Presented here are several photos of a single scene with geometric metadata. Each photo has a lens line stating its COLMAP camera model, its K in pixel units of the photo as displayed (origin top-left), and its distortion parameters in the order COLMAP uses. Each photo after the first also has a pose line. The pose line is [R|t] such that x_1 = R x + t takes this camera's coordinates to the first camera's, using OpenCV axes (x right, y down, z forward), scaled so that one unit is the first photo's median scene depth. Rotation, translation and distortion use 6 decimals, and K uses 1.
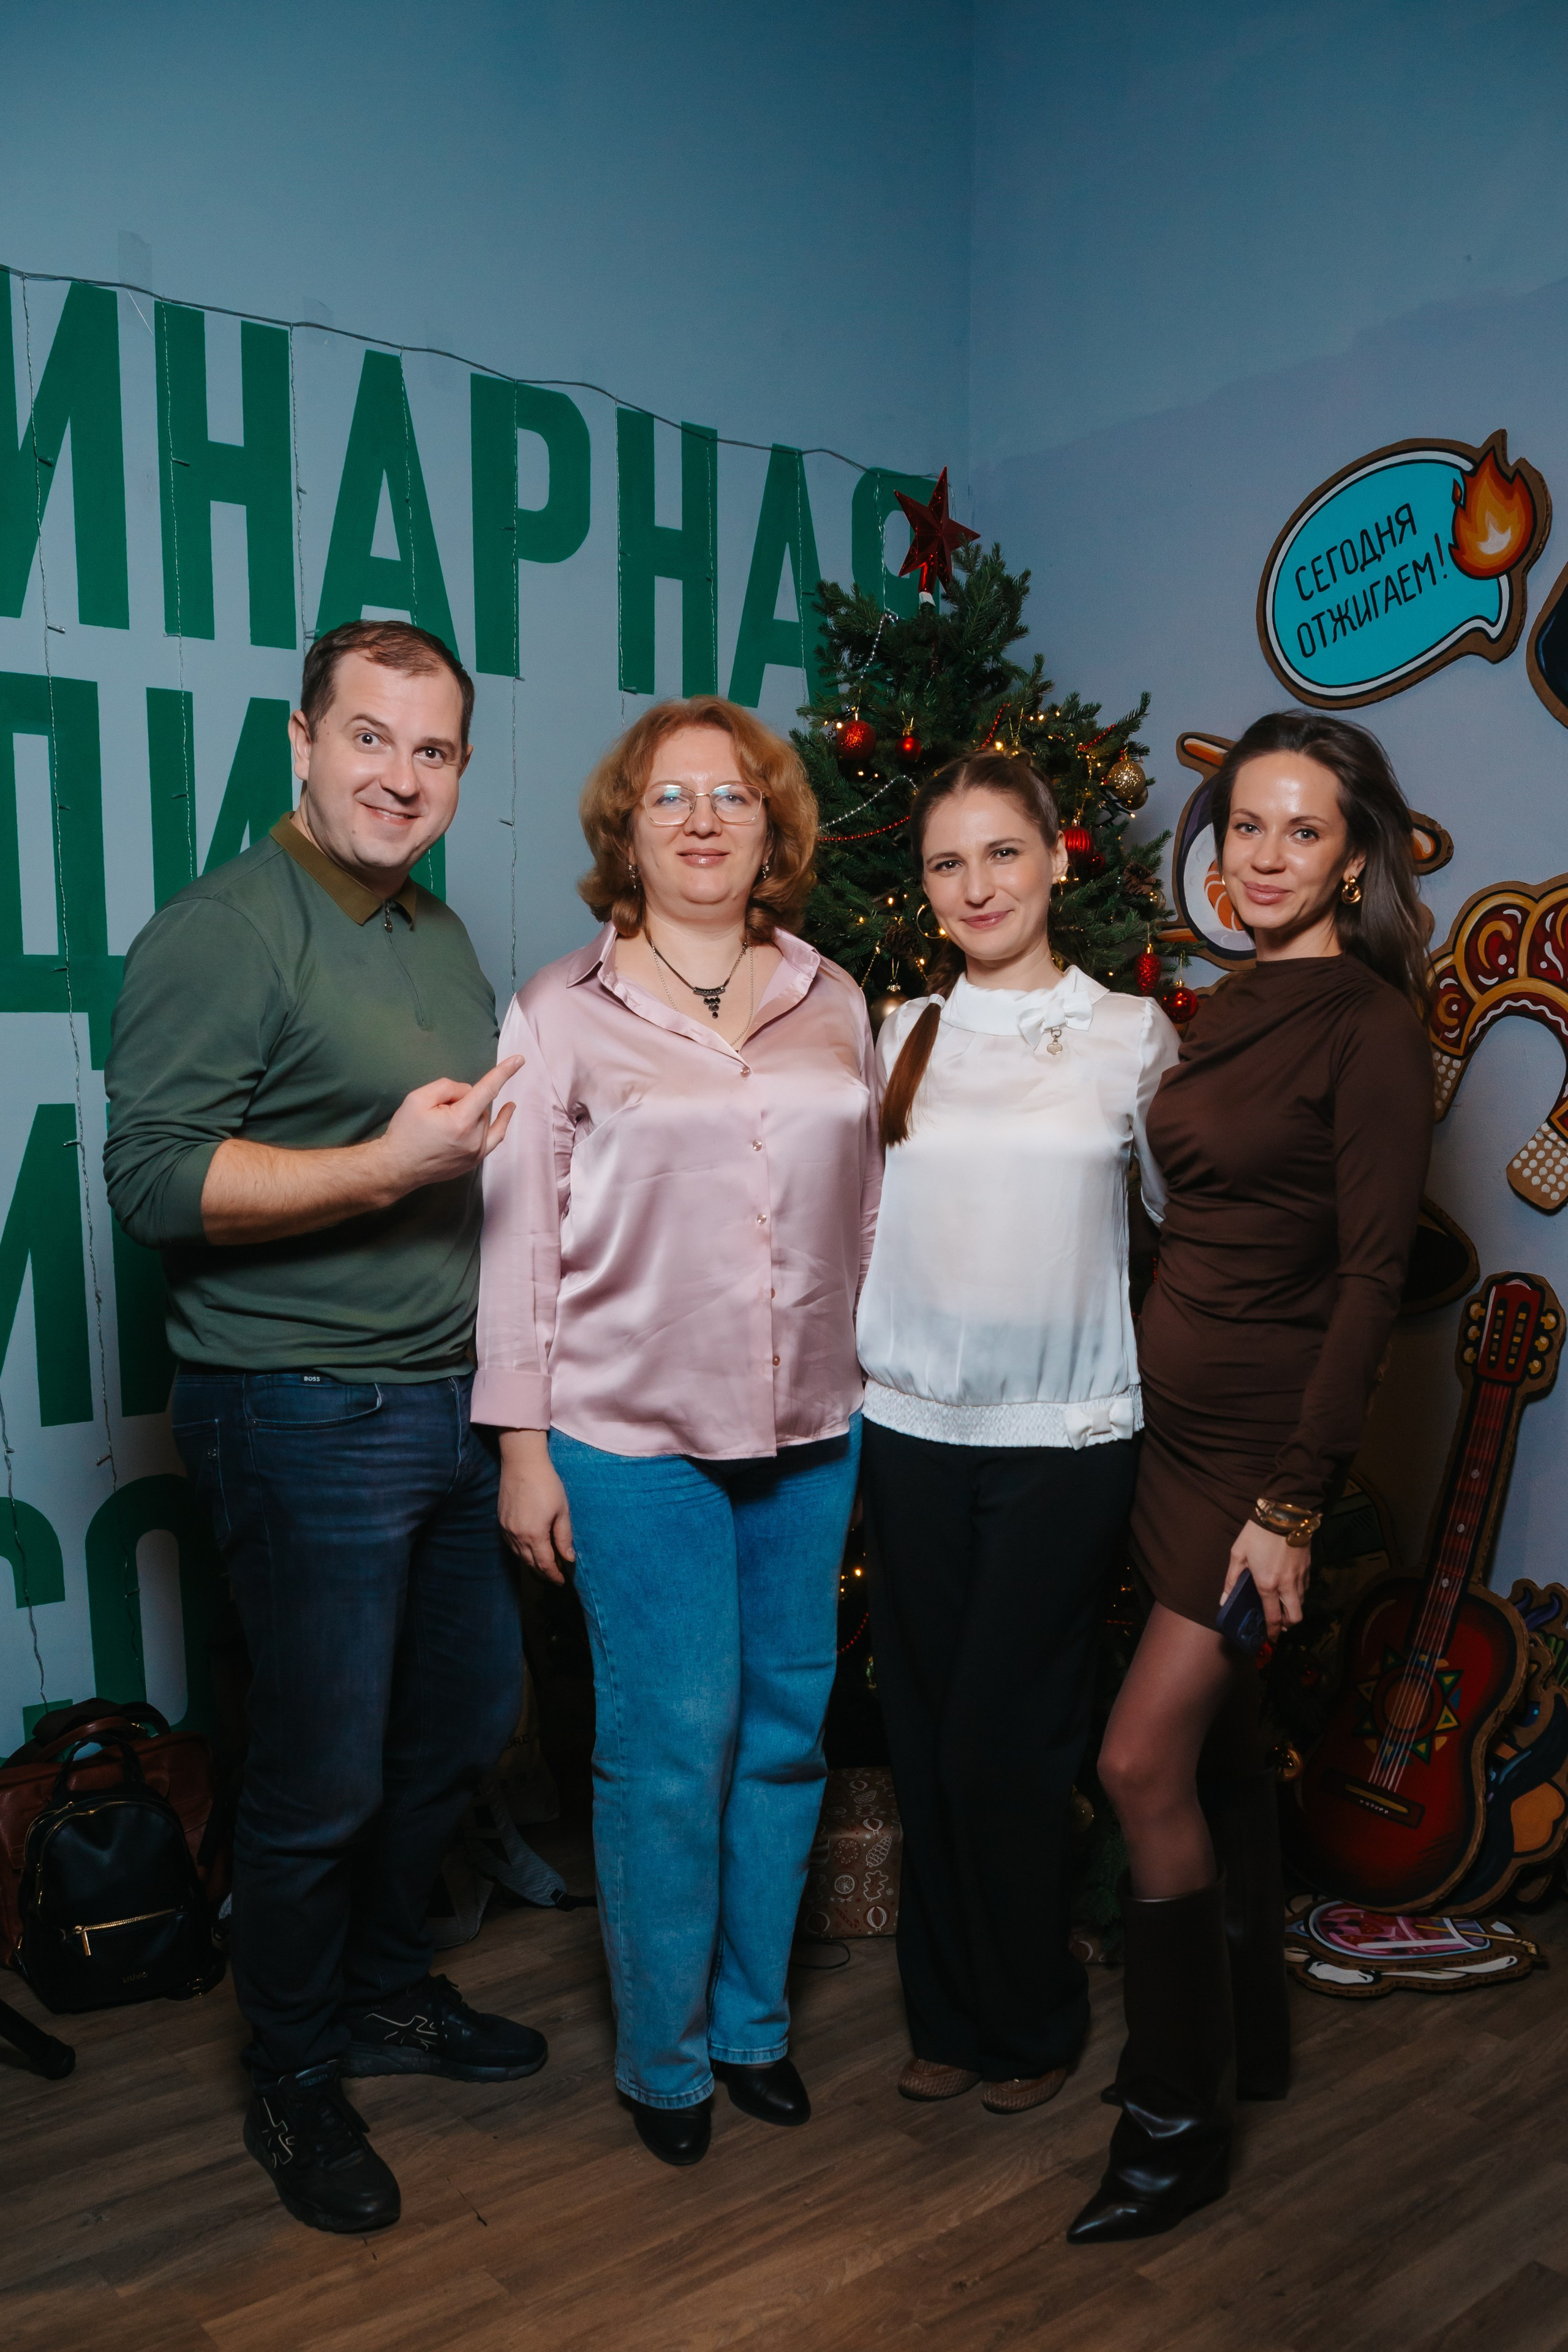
lens RADIAL K [[2143.4, 0, 820.6], [0, 2143.4, 1351.0], [0, 0, 1]] dist [-0.069549, 0.064714]
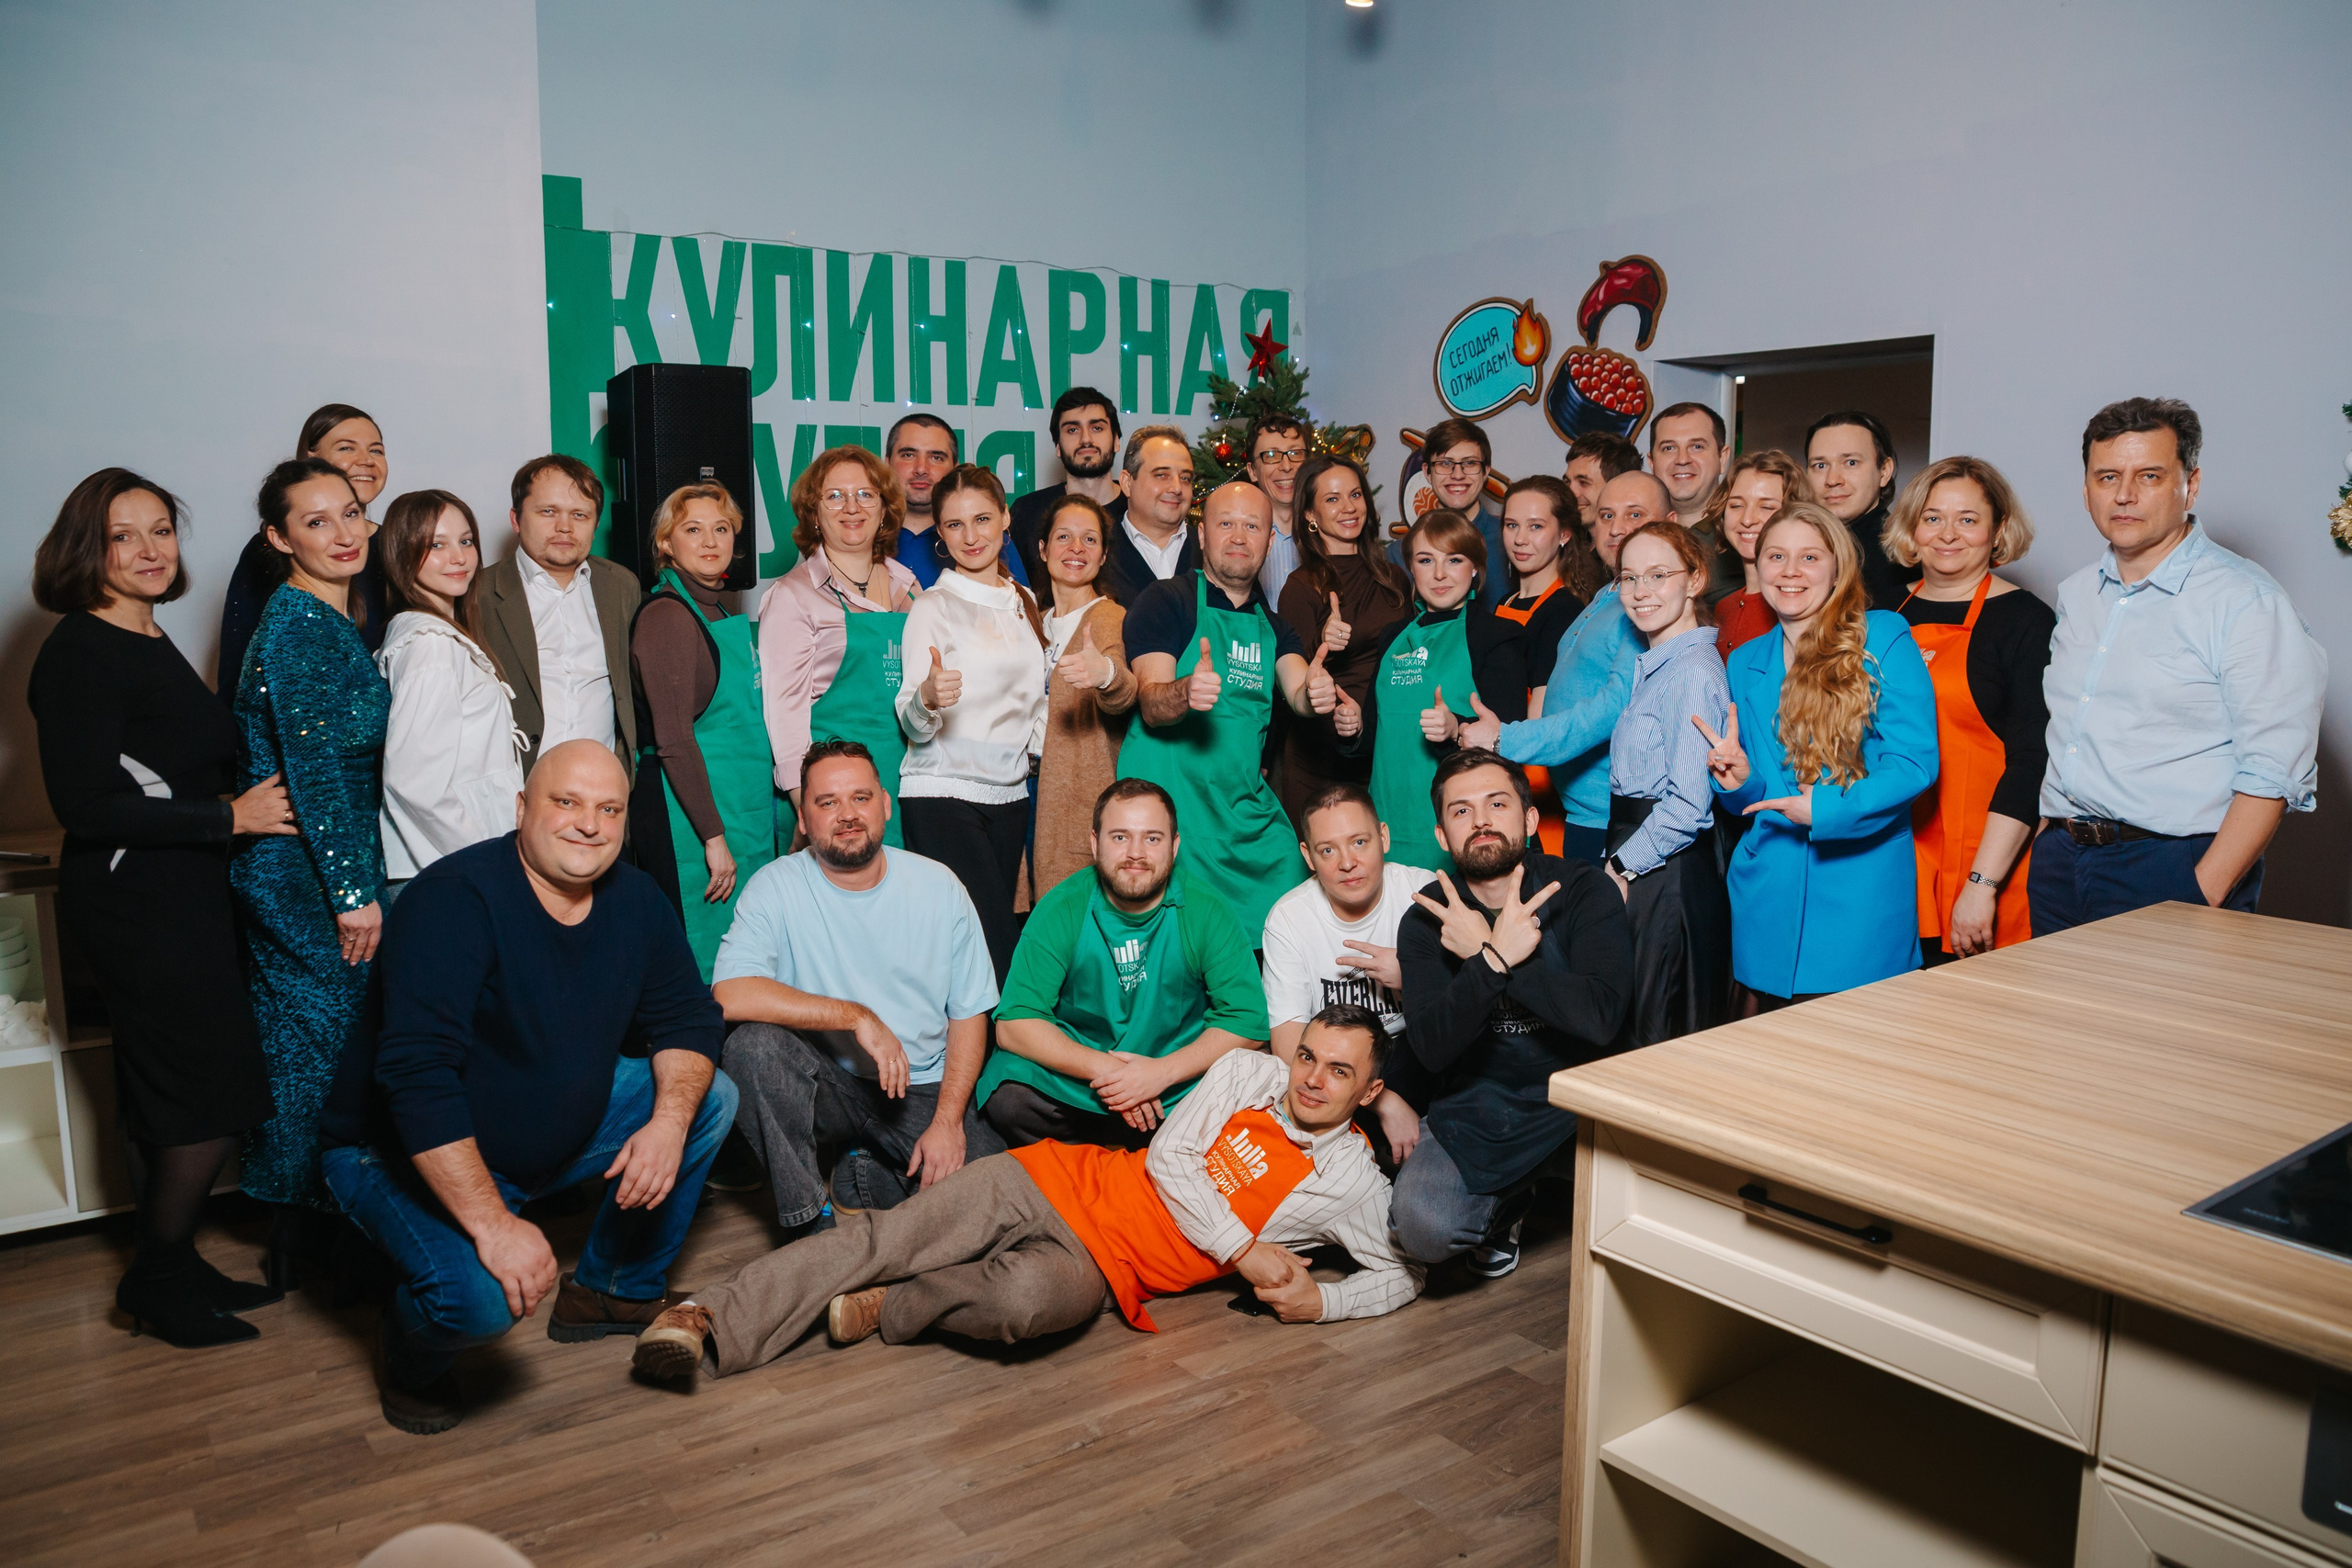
lens RADIAL K [[2068.3, 0, 1176.7], [0, 2068.3, 760.1], [0, 0, 1]] dist [-0.085557, 0.111944]
pose [[0.996332, 0.002868, -0.085527, 0.143246], [-0.005813, 0.999398, -0.034207, 0.098480], [0.085378, 0.034579, 0.995748, -1.051248]]
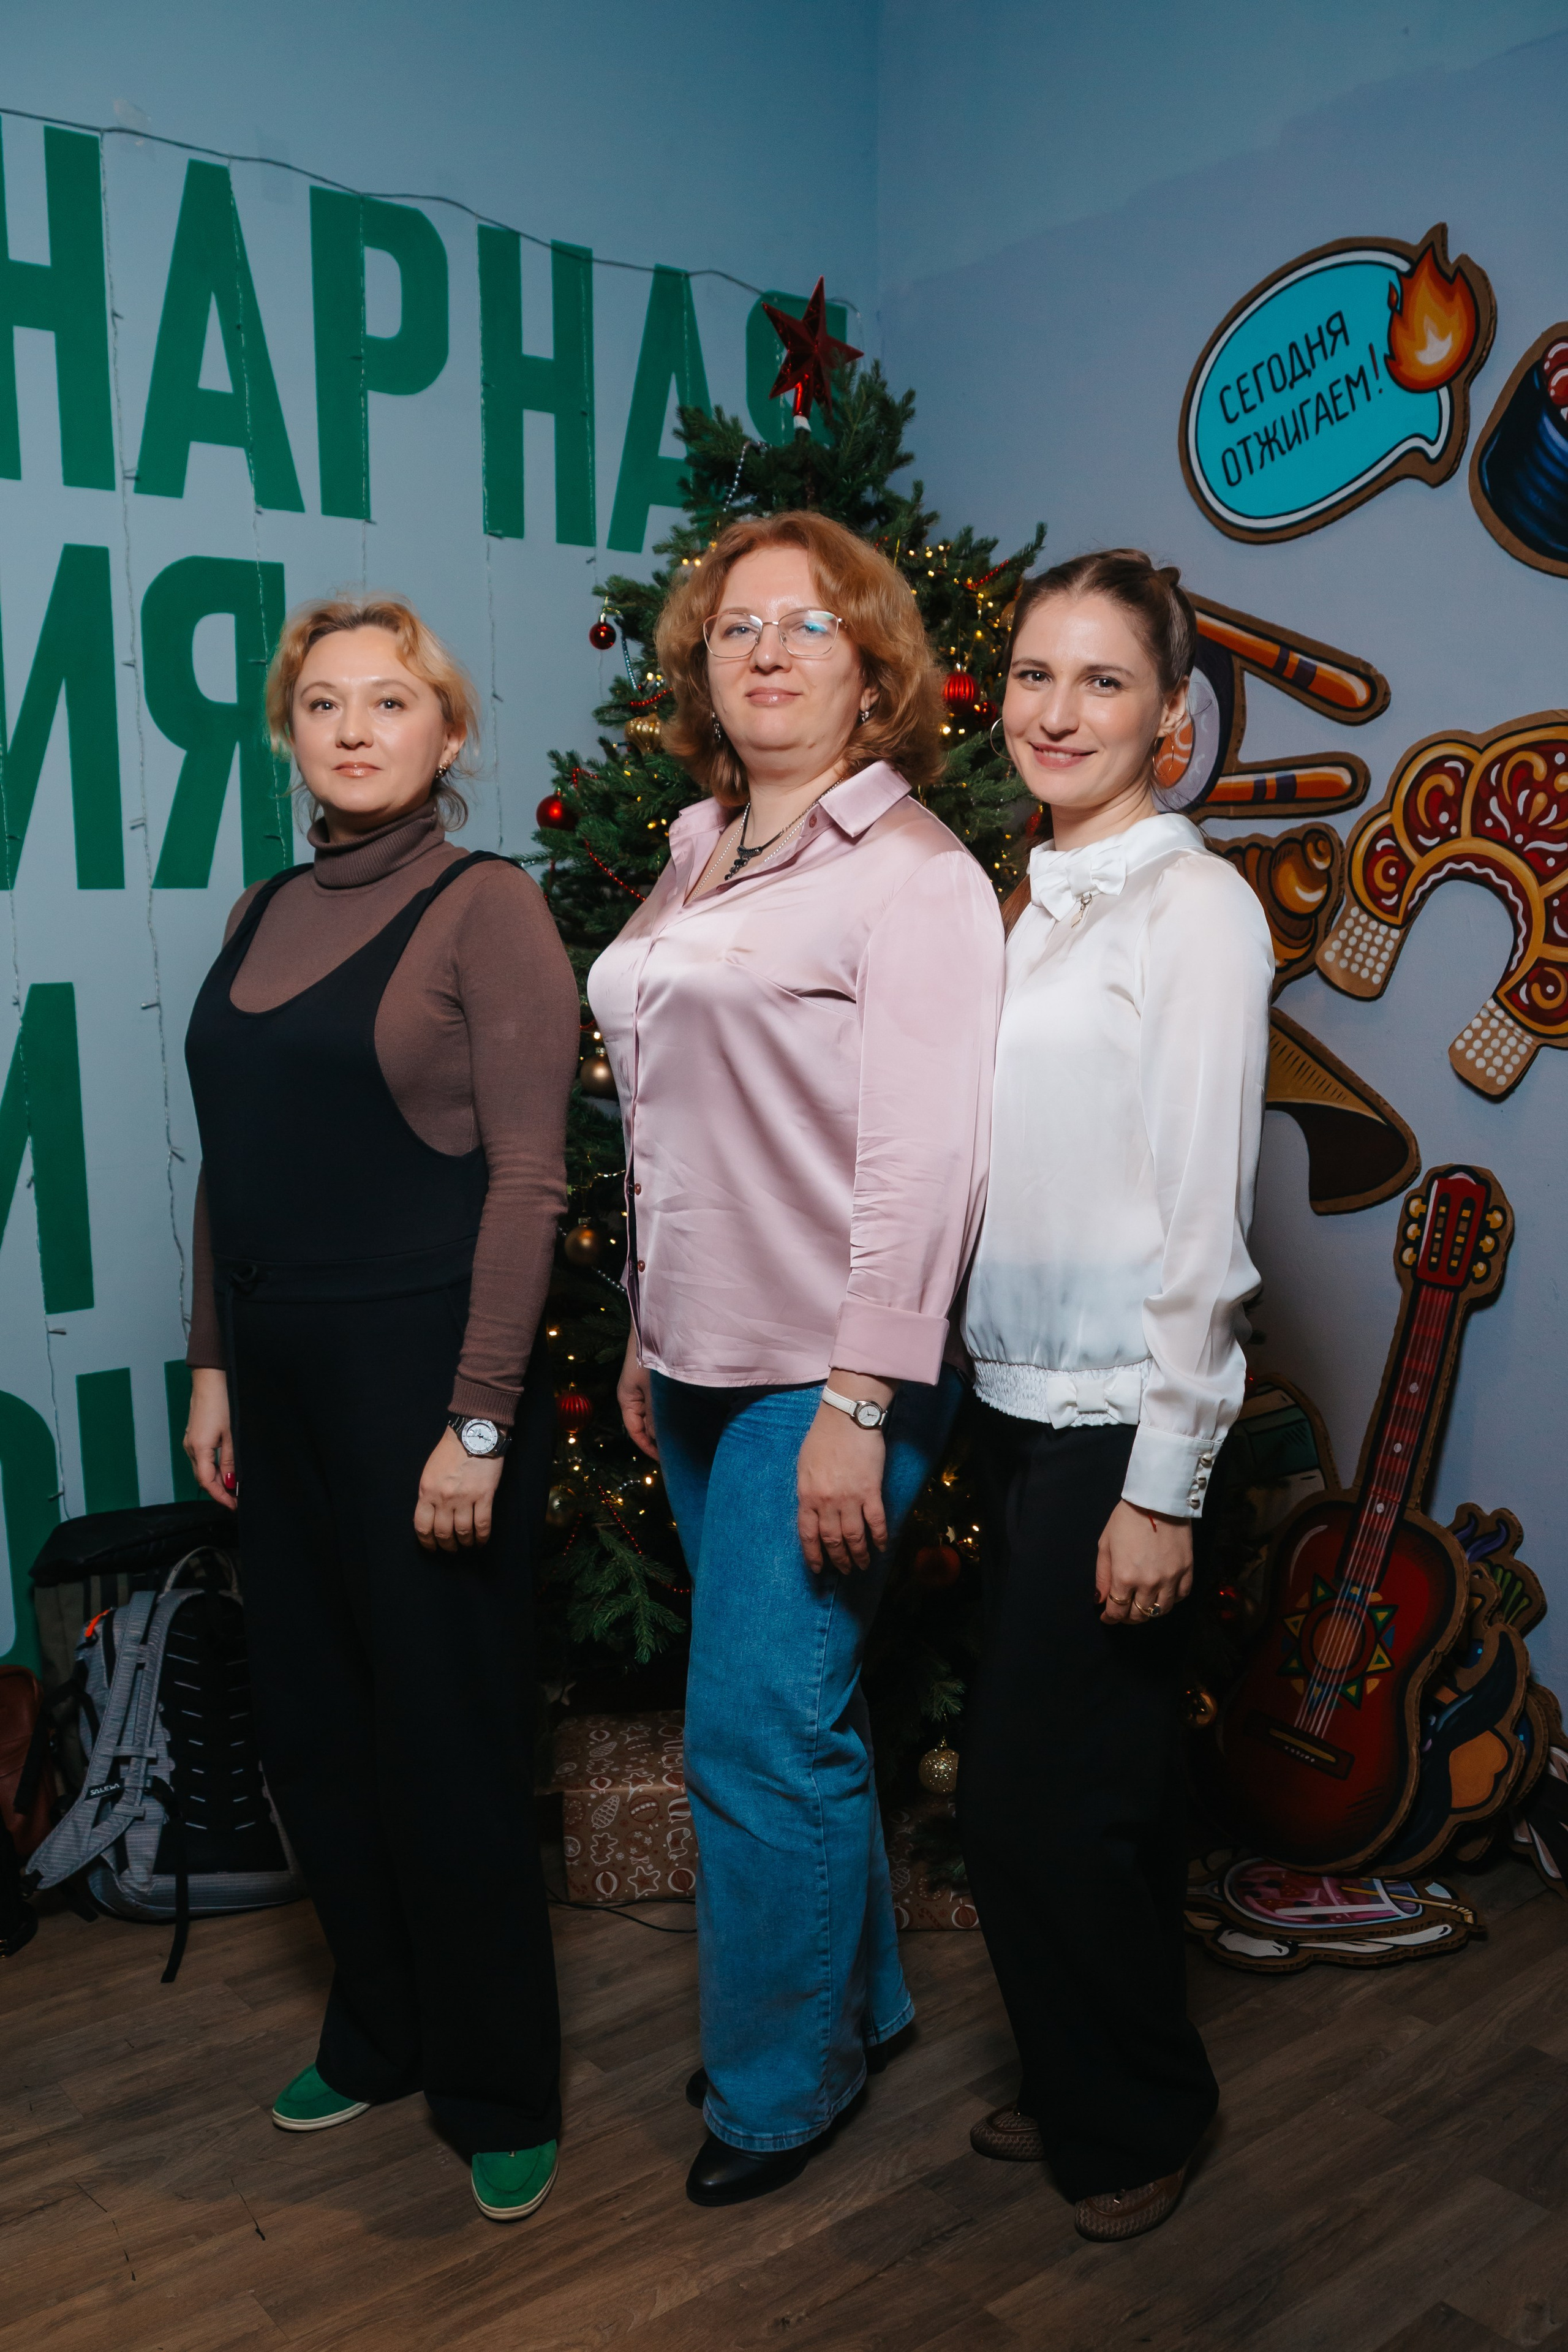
lens RADIAL K [[2143.4, 0, 774.4], [0, 2143.4, 1254.2], [0, 0, 1]] dist [-0.069549, 0.064714]
pose [[0.999501, -0.001978, -0.031525, 0.066063], [0.002397, 0.999909, 0.013271, -0.011919], [0.031496, -0.013340, 0.999415, 0.090040]]
